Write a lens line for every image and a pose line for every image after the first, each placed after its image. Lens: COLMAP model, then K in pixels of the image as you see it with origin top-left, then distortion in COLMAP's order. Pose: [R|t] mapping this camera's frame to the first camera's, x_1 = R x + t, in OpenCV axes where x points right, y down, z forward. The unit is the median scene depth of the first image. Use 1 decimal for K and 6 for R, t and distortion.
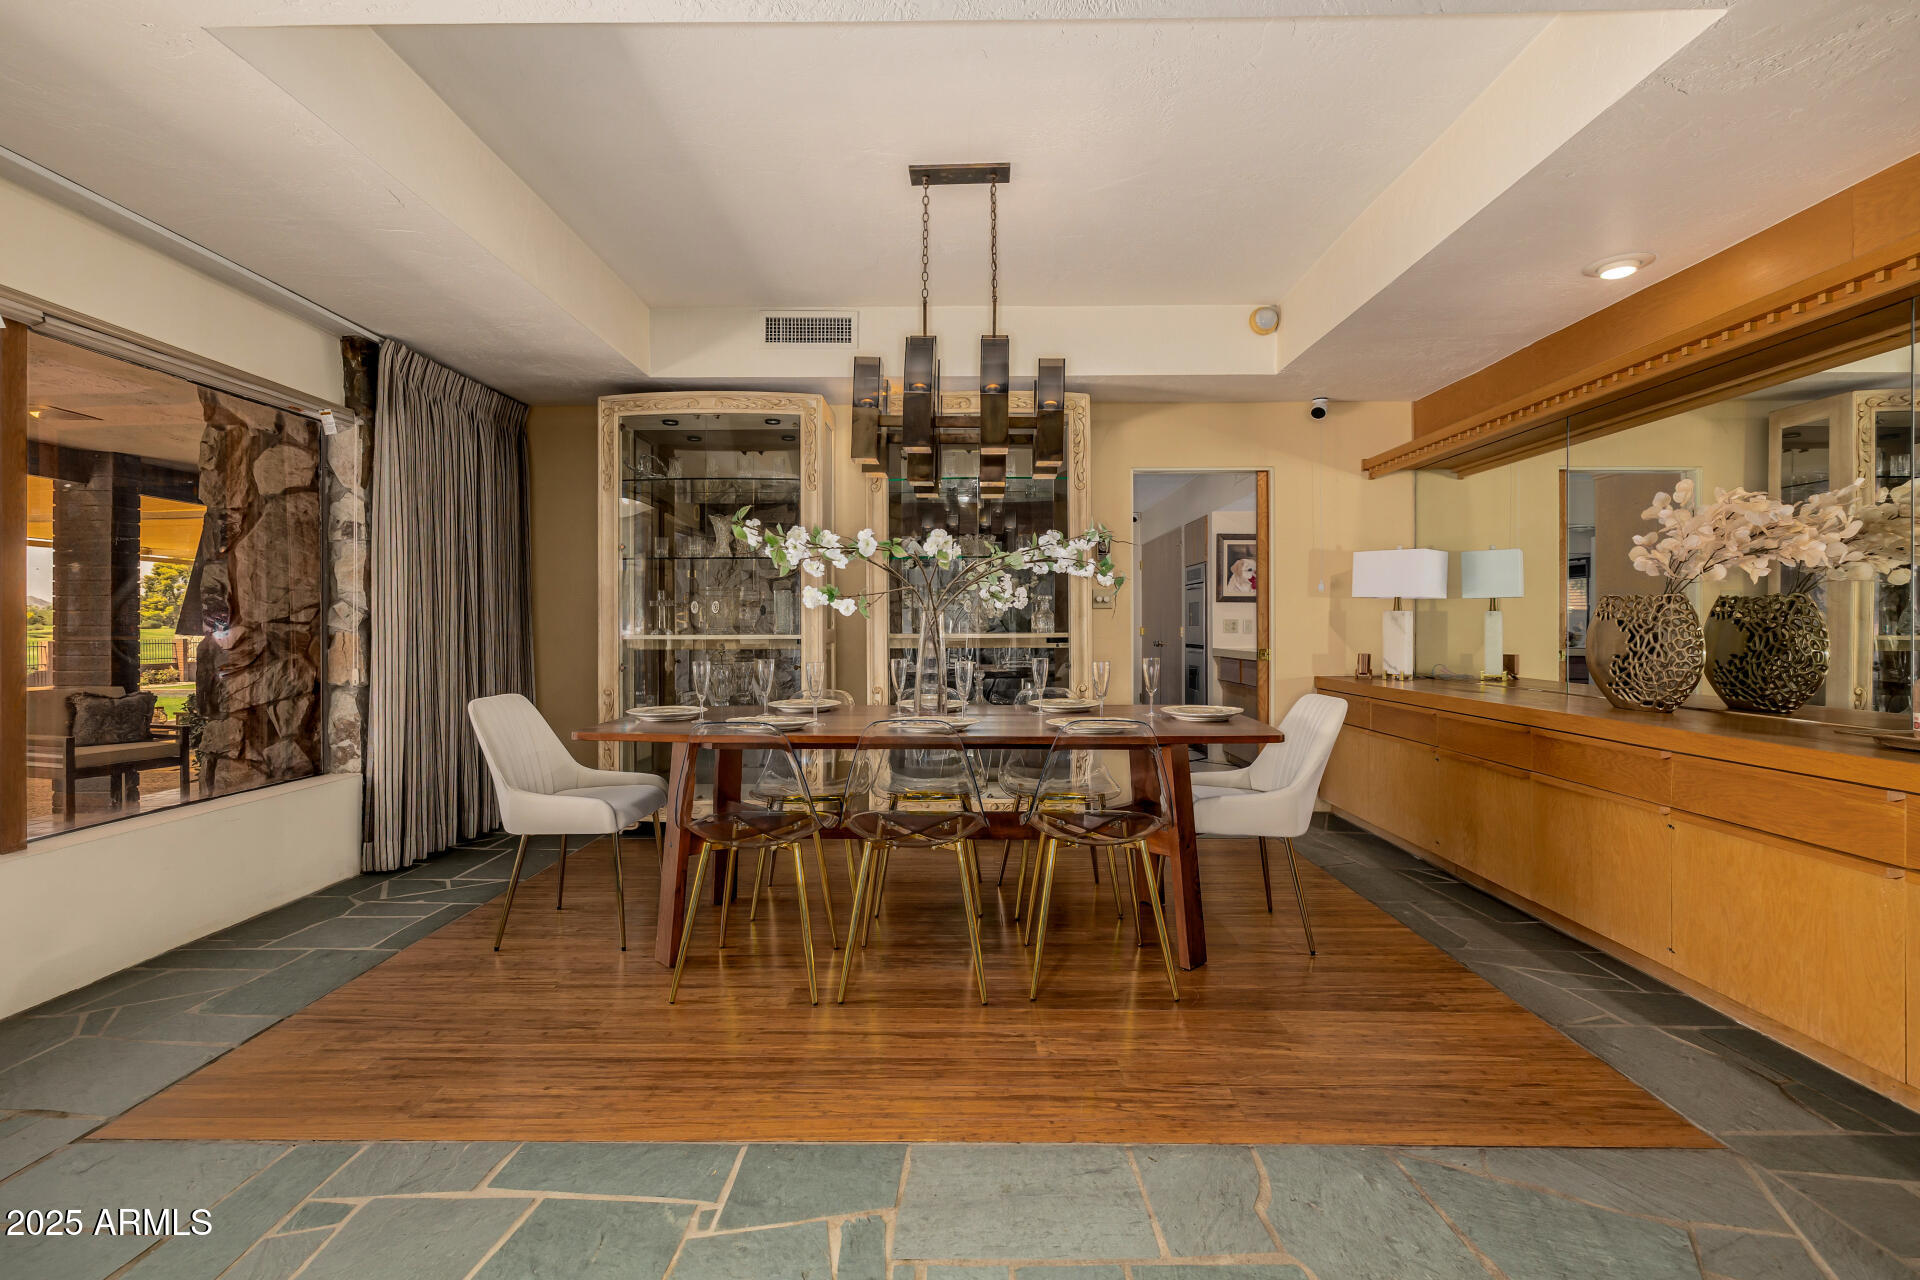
lens RADIAL K [[840.1, 0, 958.9], [0, 840.1, 636.9], [0, 0, 1]] dist [0.002881, -0.000176]
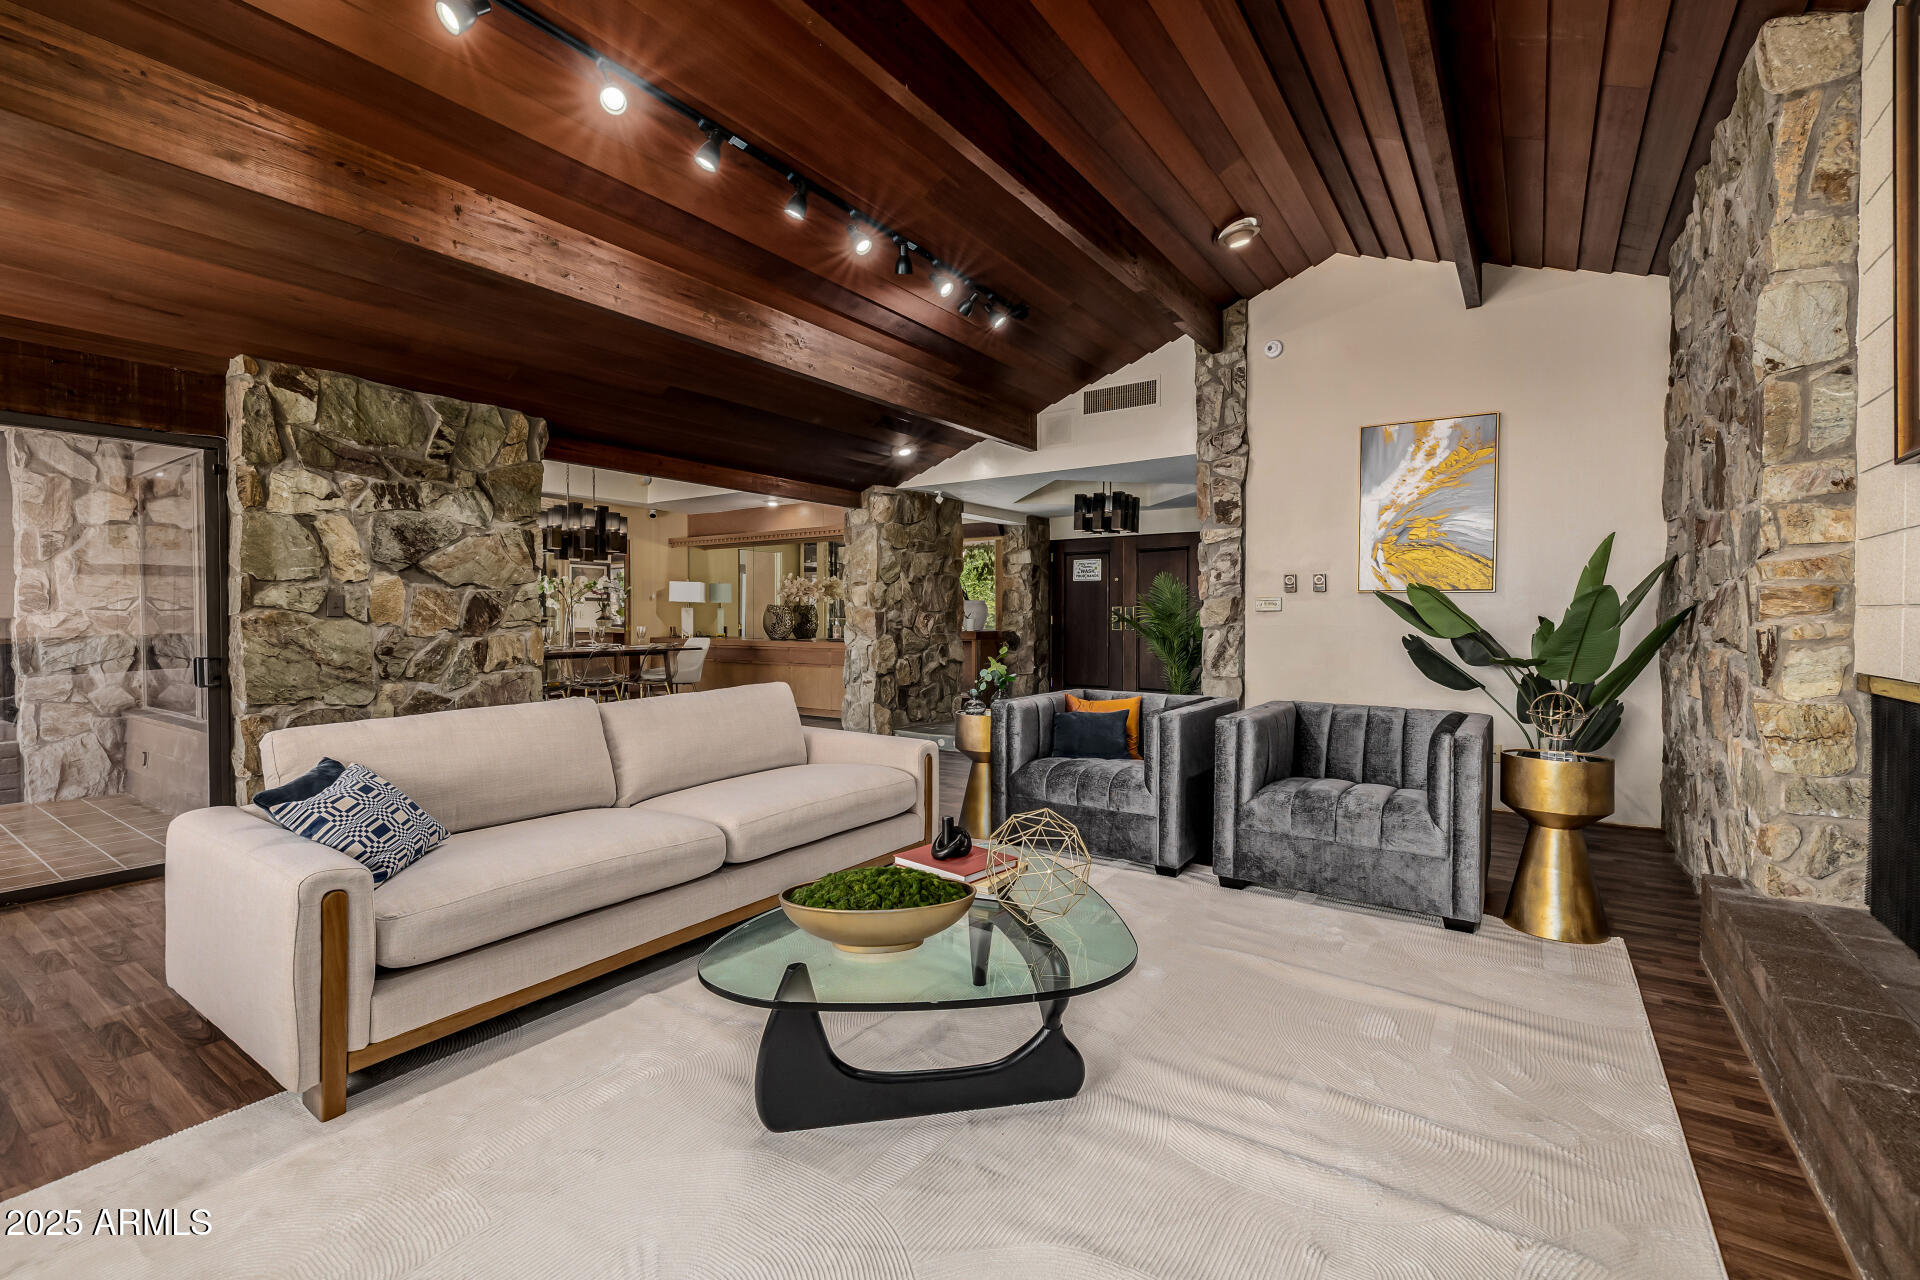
lens RADIAL K [[840.1, 0, 956.3], [0, 840.1, 632.5], [0, 0, 1]] dist [0.002881, -0.000176]
pose [[0.556911, -0.015303, 0.830432, -1.204086], [0.010154, 0.999881, 0.011616, 0.022184], [-0.830510, 0.001963, 0.557000, -1.107382]]
